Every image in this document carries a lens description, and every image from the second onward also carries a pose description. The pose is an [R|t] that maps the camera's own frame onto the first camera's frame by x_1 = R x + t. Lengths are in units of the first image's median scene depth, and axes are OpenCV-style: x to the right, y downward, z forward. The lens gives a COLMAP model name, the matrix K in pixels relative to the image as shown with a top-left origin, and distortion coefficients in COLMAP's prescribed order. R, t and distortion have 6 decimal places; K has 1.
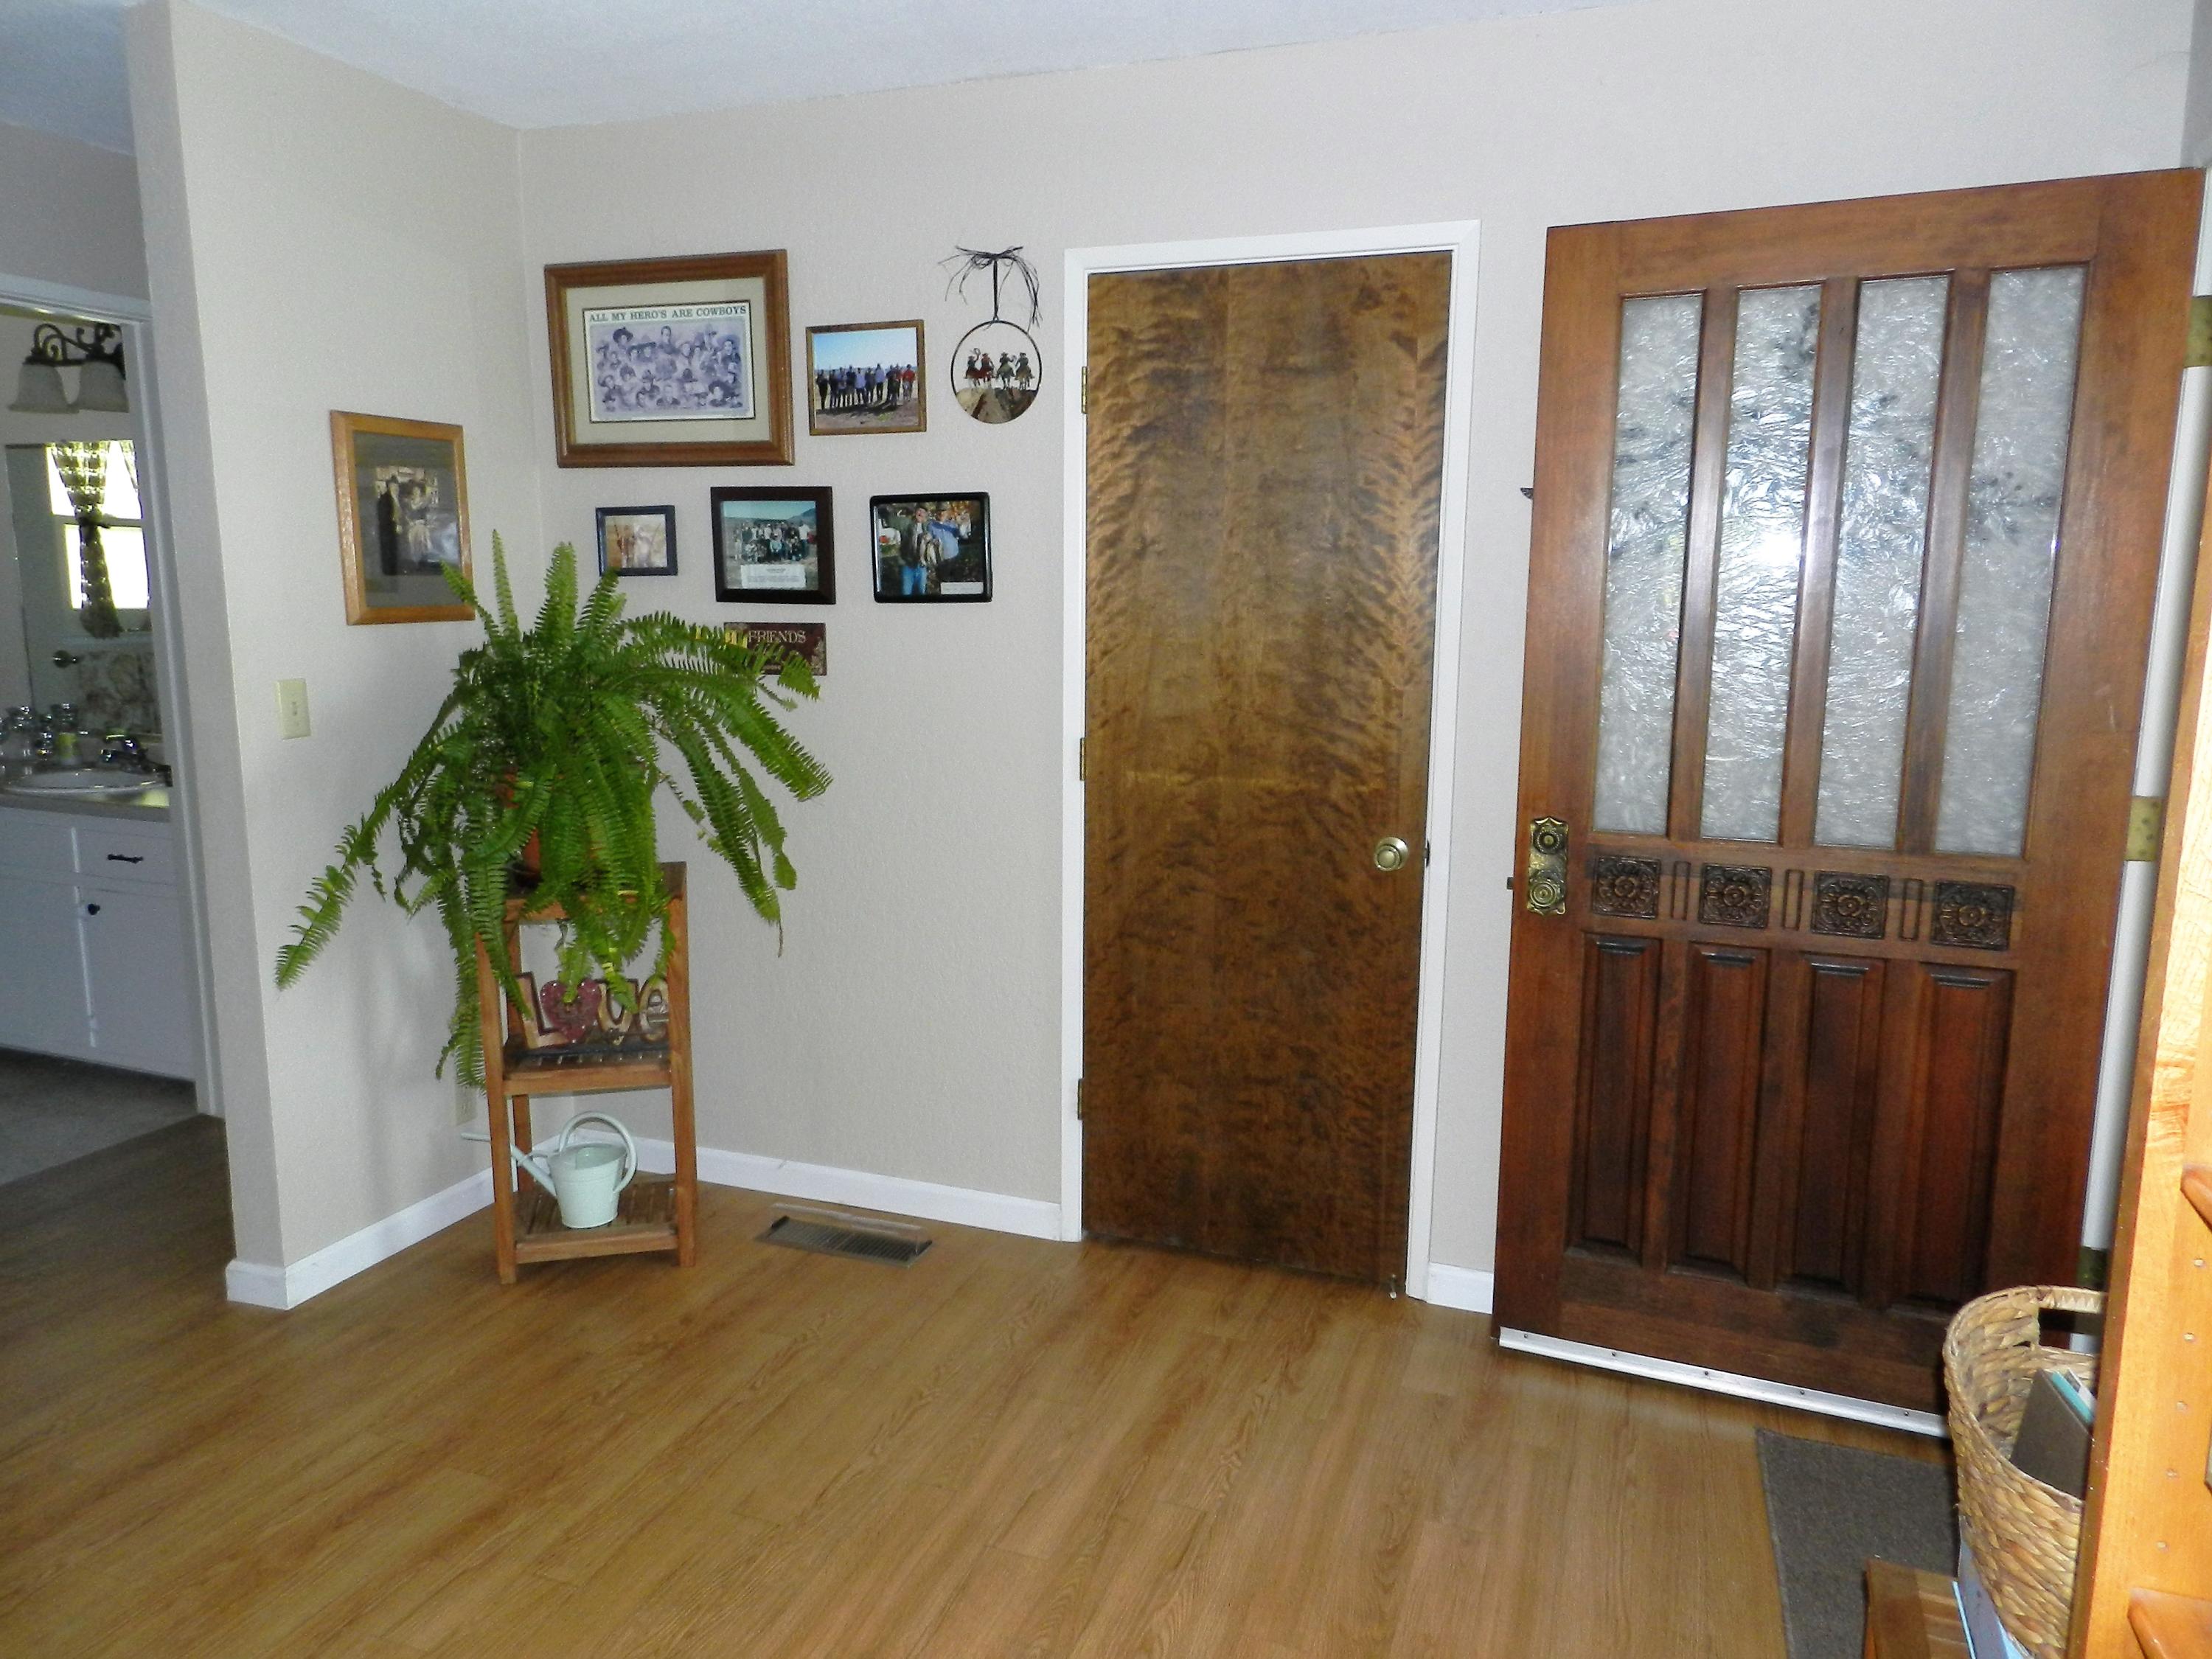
lens RADIAL K [[1504.1, 0, 1099.6], [0, 1504.1, 825.2], [0, 0, 1]] dist [0.026156, -0.008629]
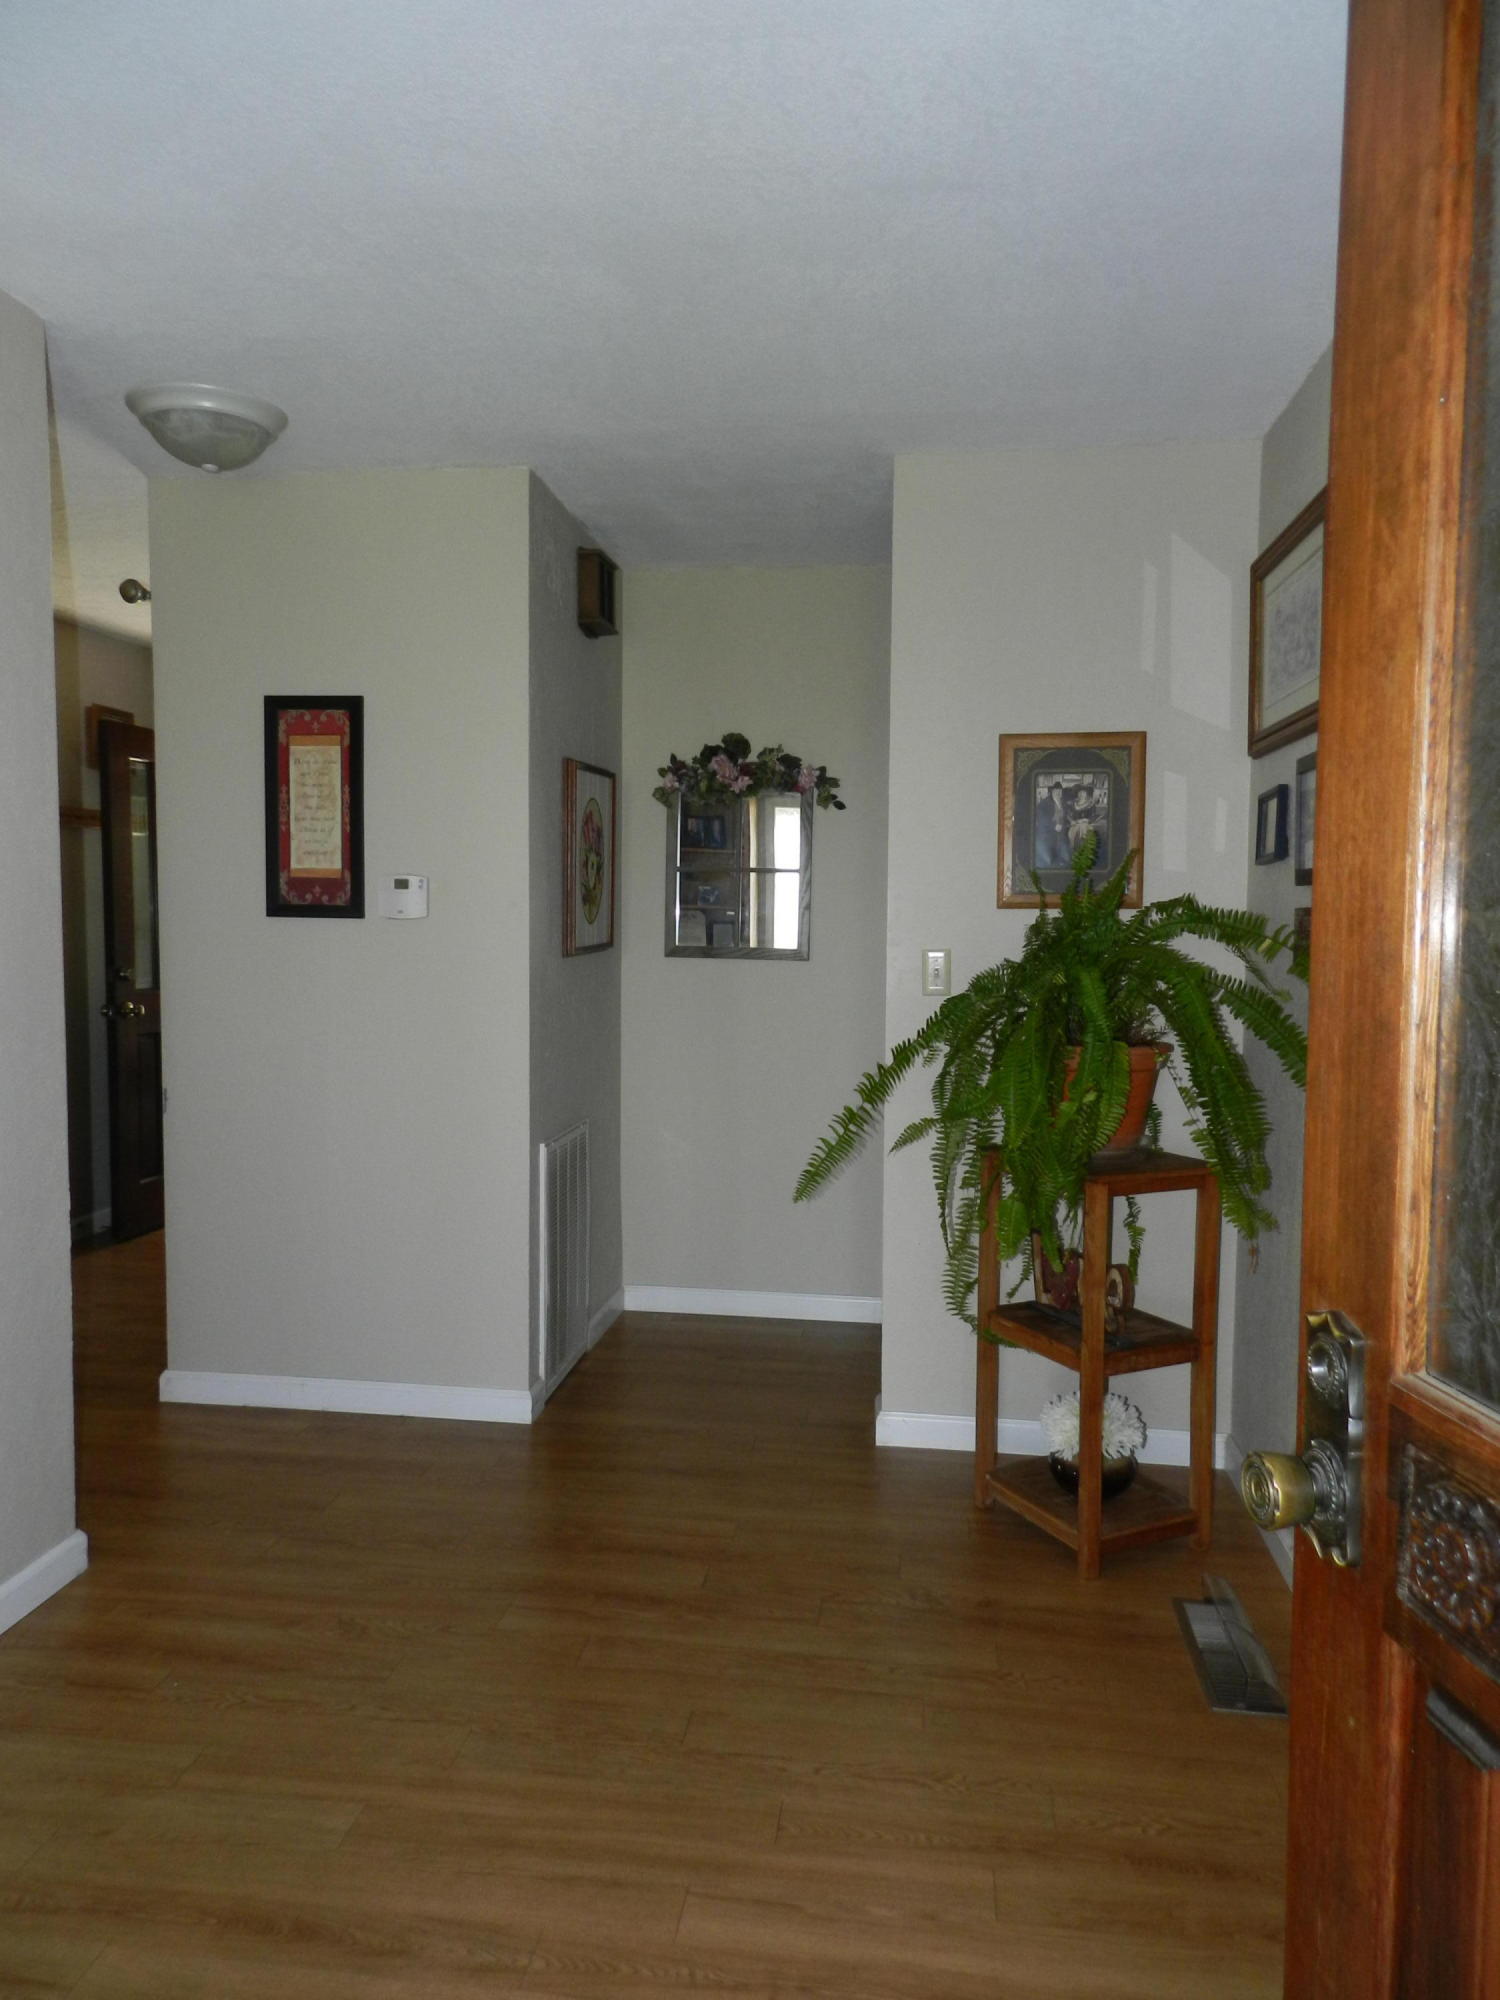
lens RADIAL K [[1359.9, 0, 741.5], [0, 1359.9, 995.3], [0, 0, 1]] dist [0.026156, -0.008629]
pose [[0.222757, 0.047408, -0.973721, 0.512092], [-0.171462, 0.985152, 0.008739, -0.037999], [0.959677, 0.165009, 0.227578, 0.563137]]
